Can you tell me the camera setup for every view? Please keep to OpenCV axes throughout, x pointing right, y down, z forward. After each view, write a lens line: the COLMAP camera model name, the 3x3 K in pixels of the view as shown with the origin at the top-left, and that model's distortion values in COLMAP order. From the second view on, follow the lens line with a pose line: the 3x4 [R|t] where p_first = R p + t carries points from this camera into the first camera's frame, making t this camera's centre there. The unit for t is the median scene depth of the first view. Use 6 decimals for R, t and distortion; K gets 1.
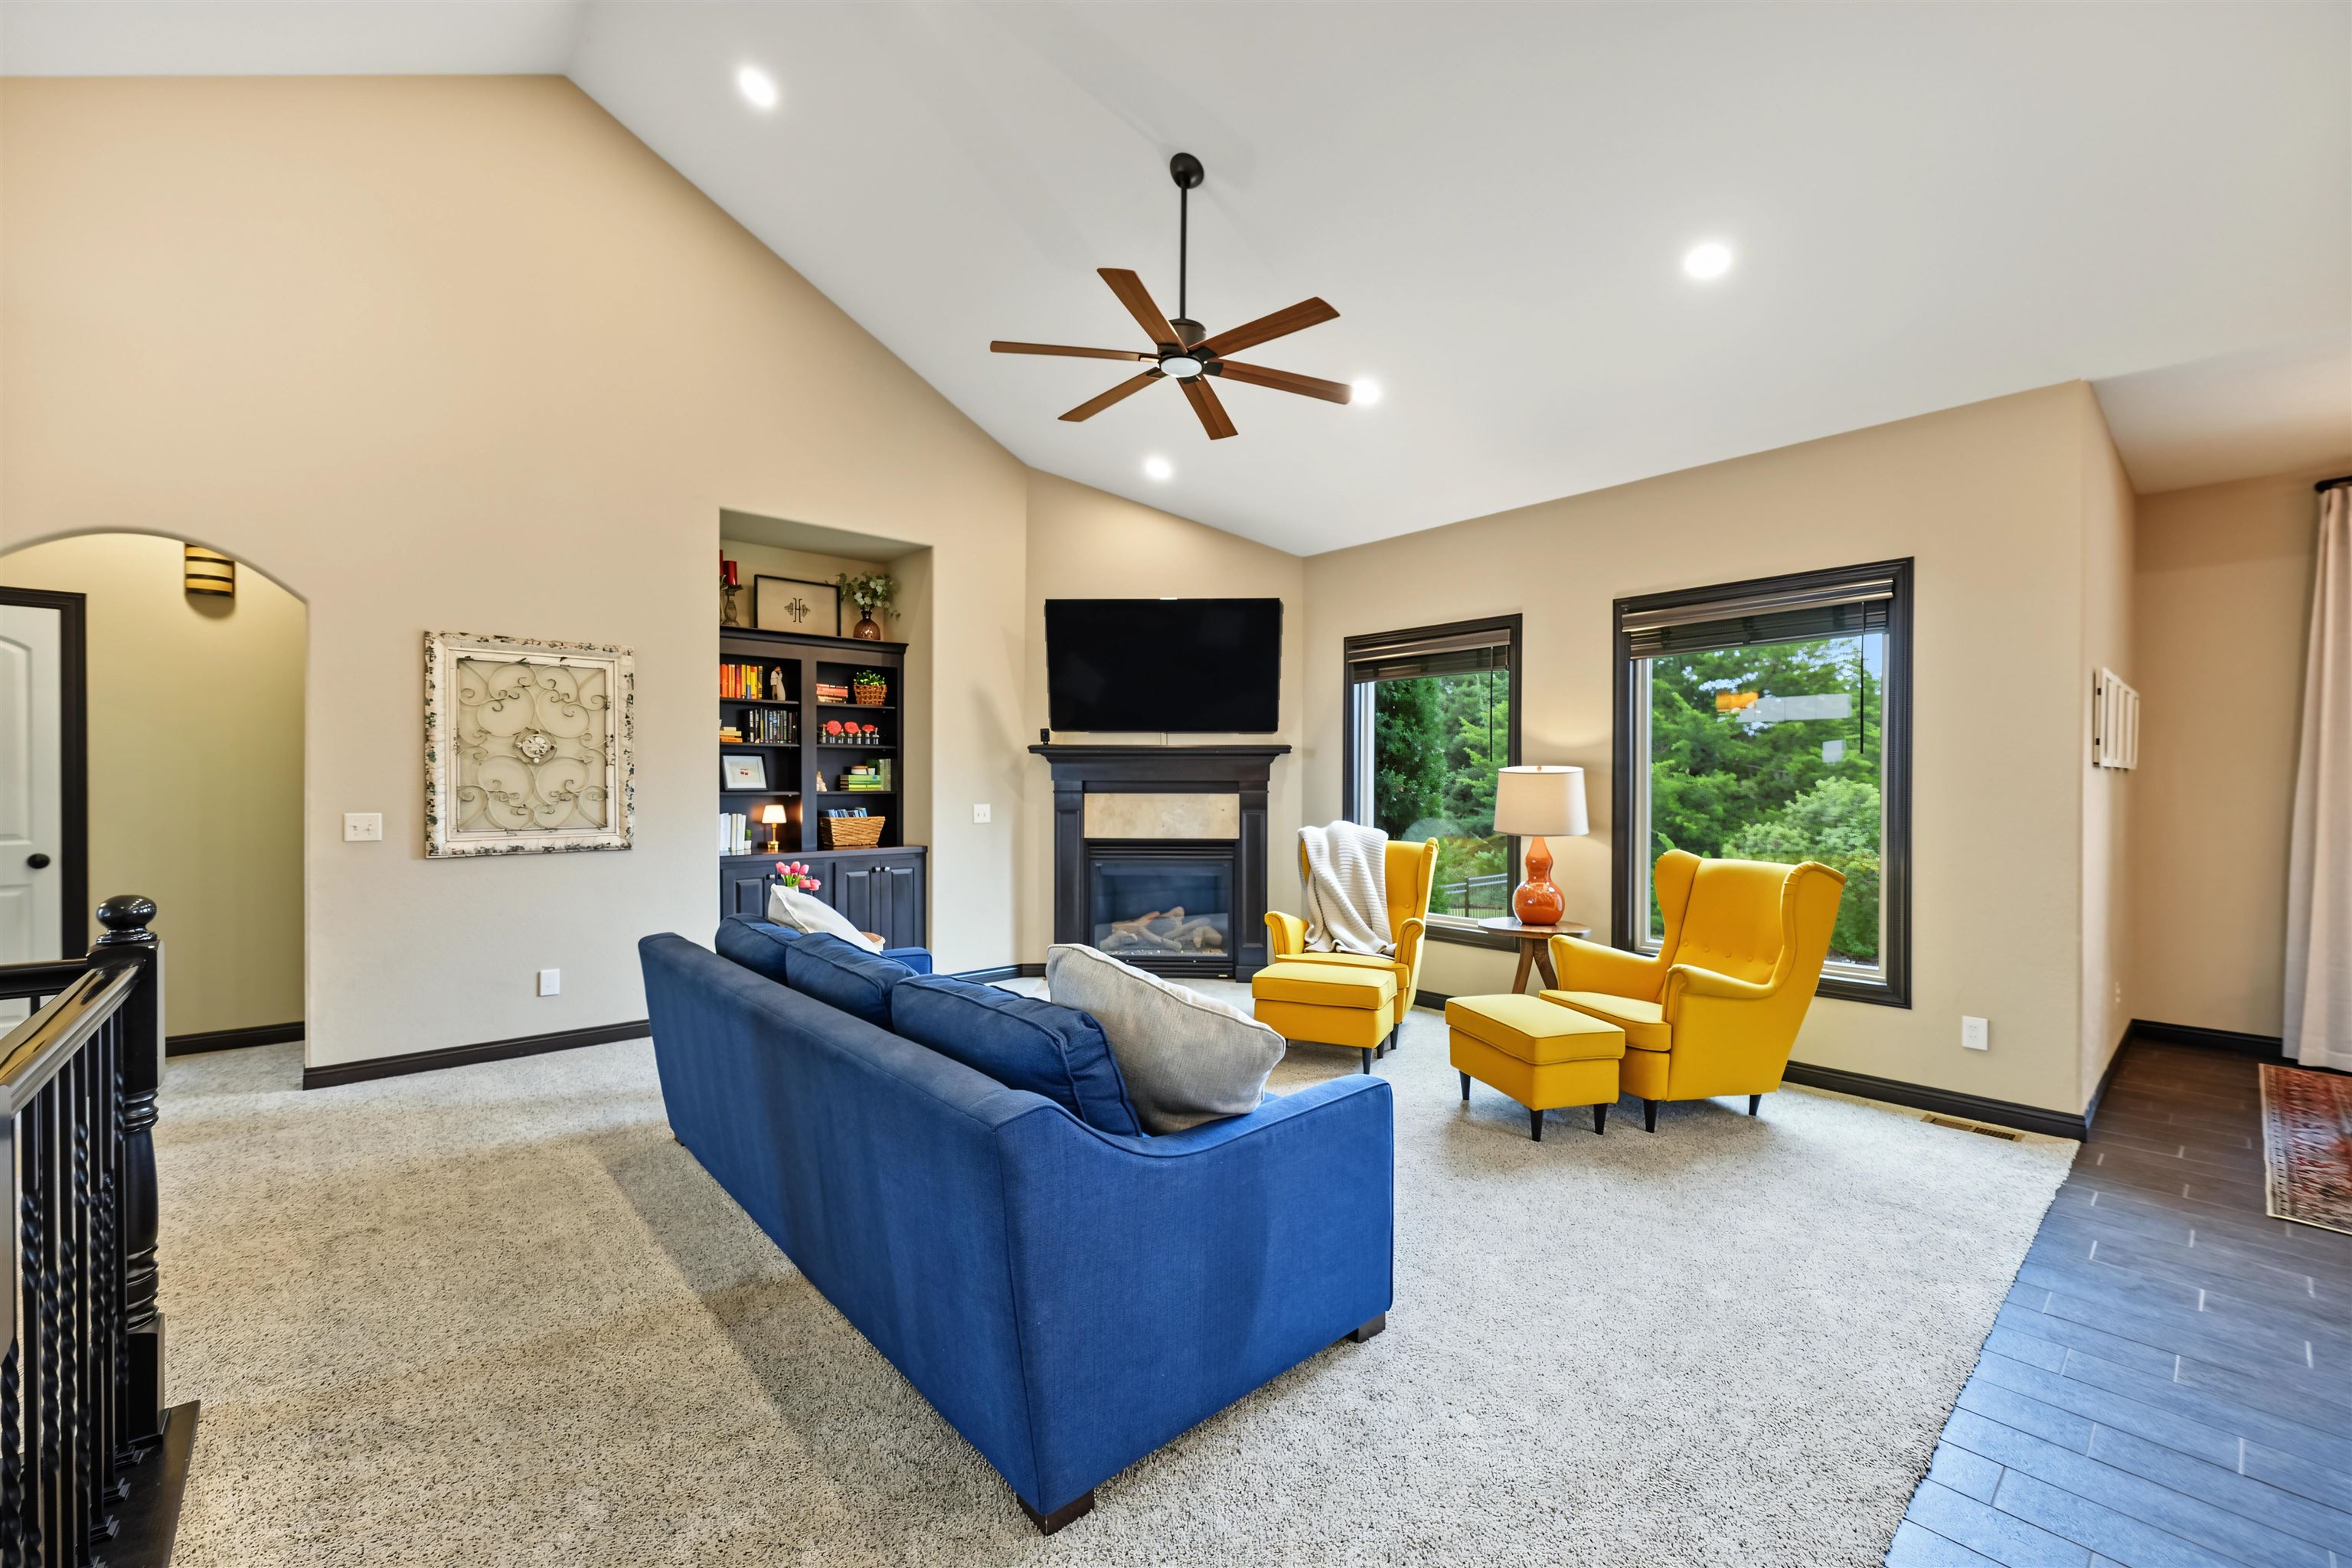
lens RADIAL K [[960.7, 0, 1189.3], [0, 960.7, 786.4], [0, 0, 1]] dist [-0.003012, 0.000940]
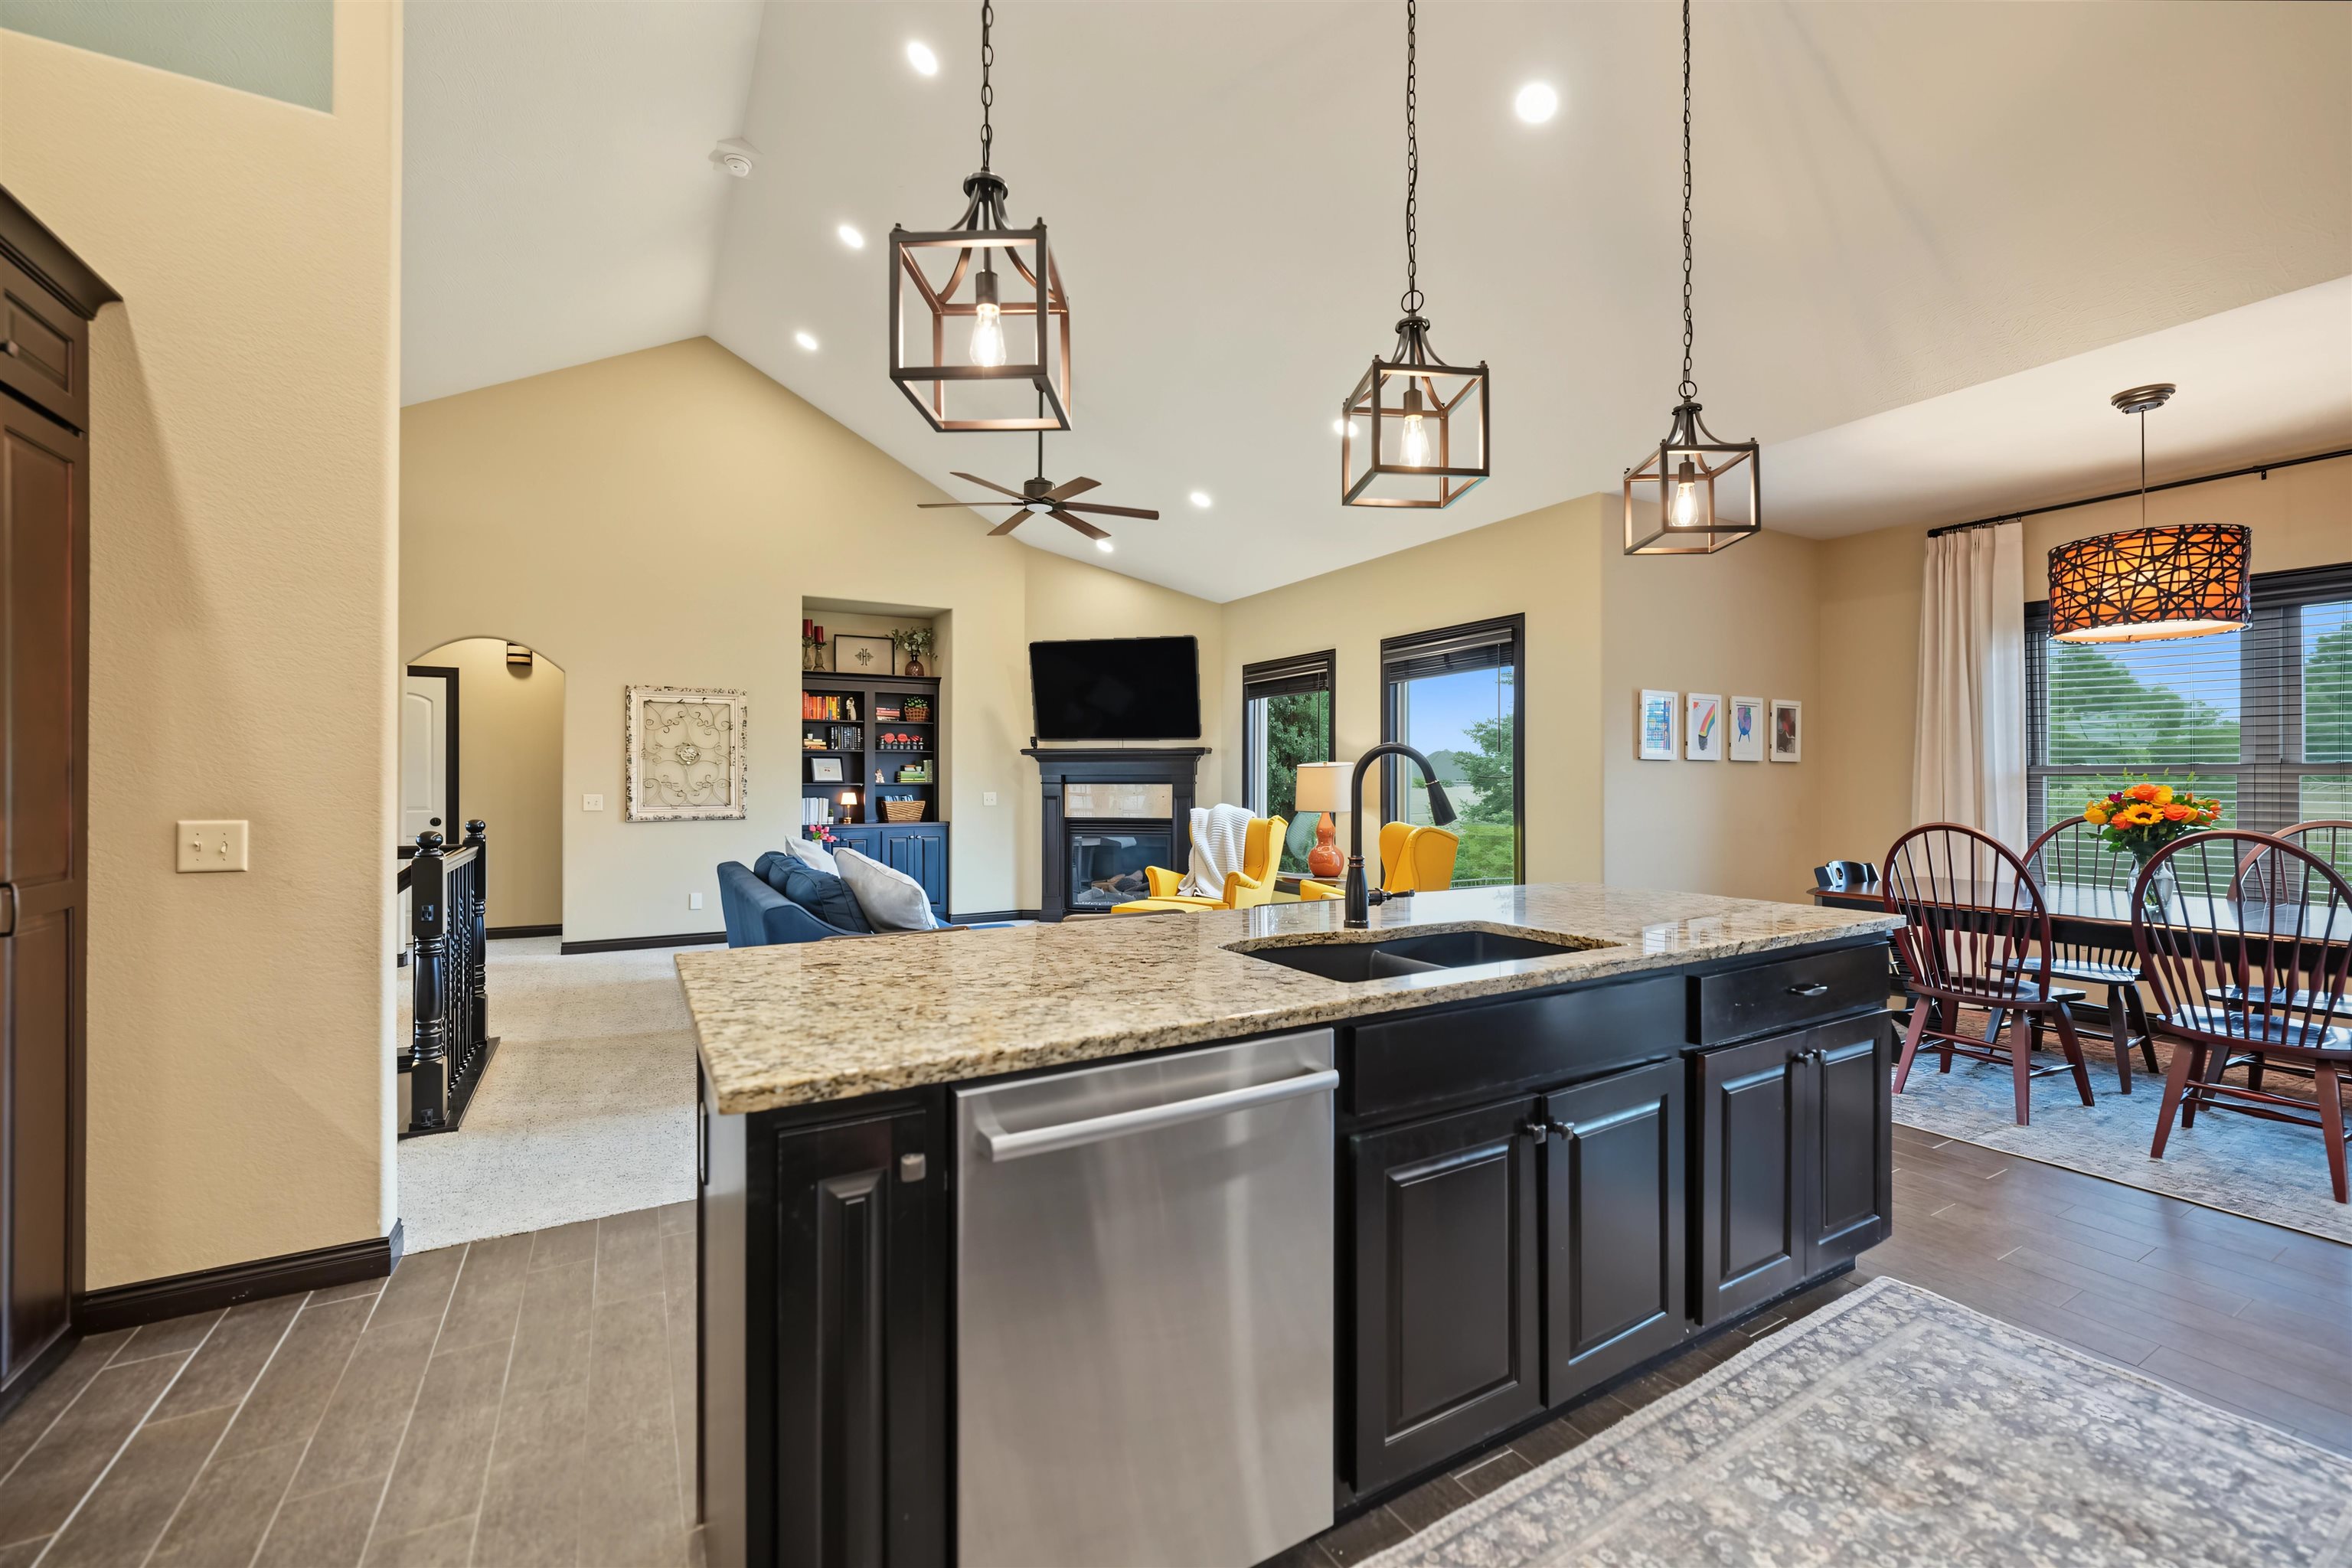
lens RADIAL K [[960.7, 0, 1182.2], [0, 960.7, 773.9], [0, 0, 1]] dist [-0.003012, 0.000940]
pose [[0.979198, -0.004003, -0.202869, 0.435039], [0.001832, 0.999939, -0.010891, 0.010626], [0.202900, 0.010293, 0.979145, -0.389062]]
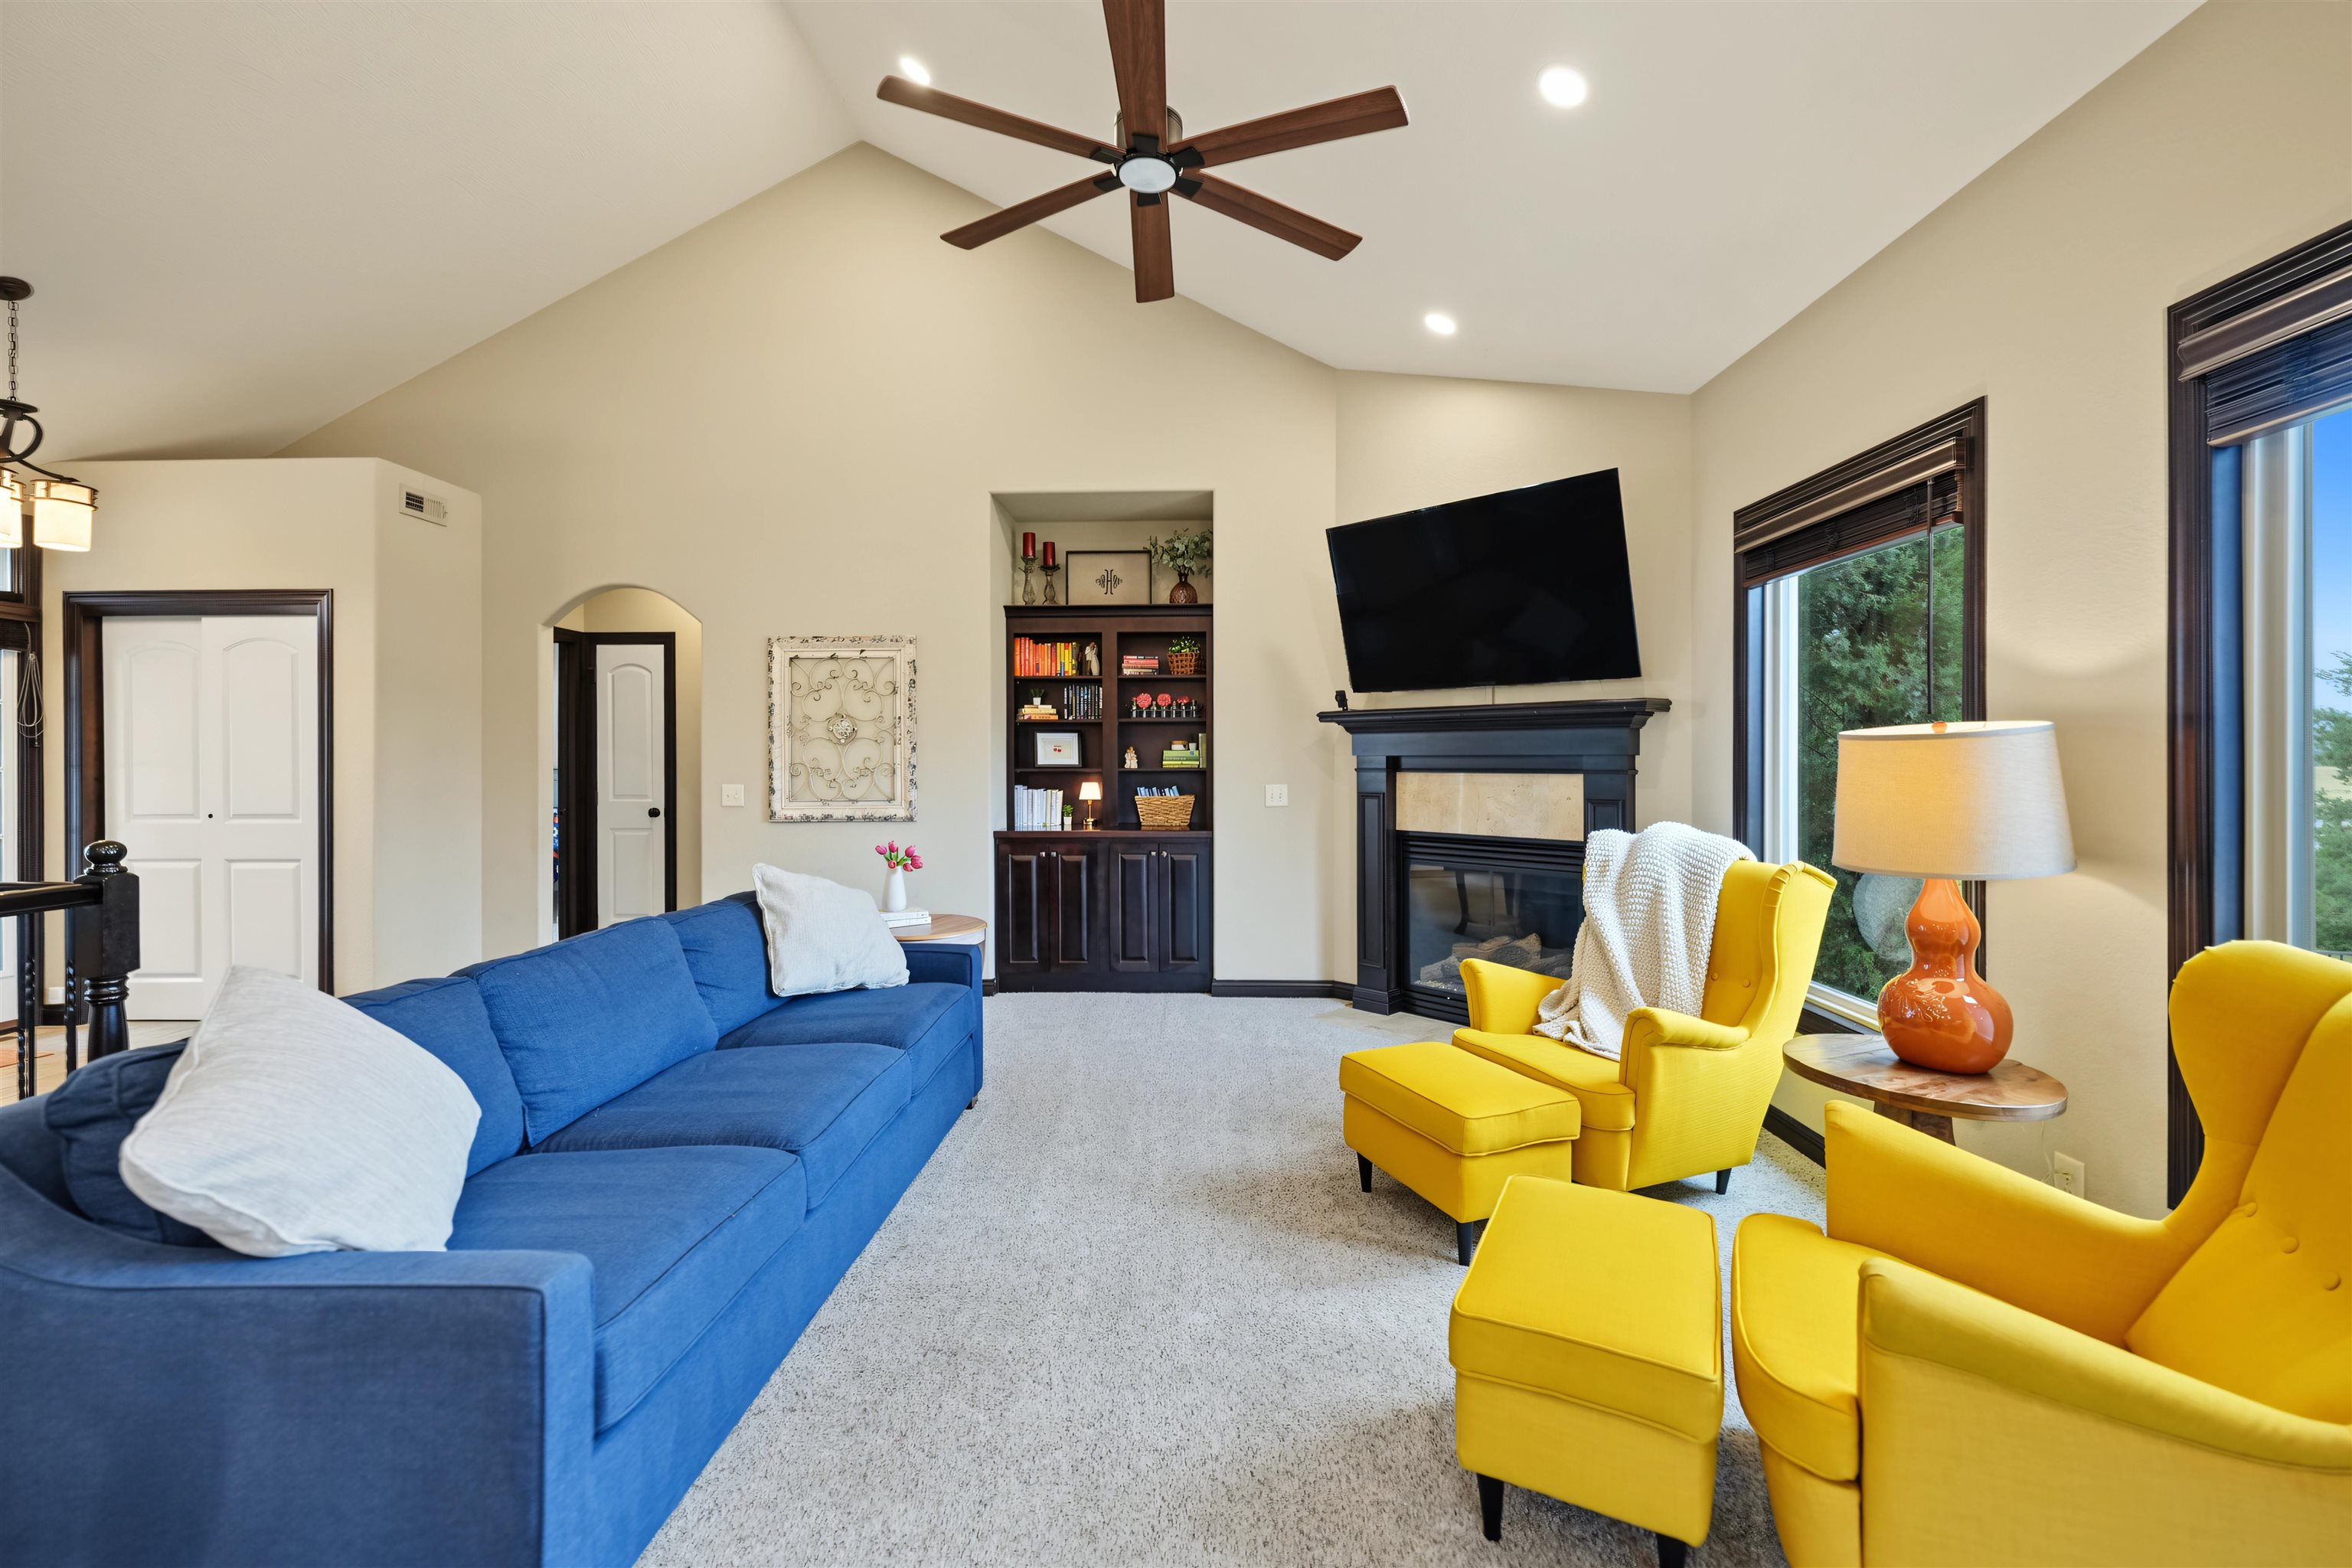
lens RADIAL K [[992.6, 0, 1177.9], [0, 992.6, 762.2], [0, 0, 1]] dist [-0.001450, -0.000103]
pose [[0.719105, 0.000631, -0.694901, 0.424070], [0.001630, 0.999995, 0.002595, -0.003705], [0.694899, -0.002999, 0.719101, 0.400228]]
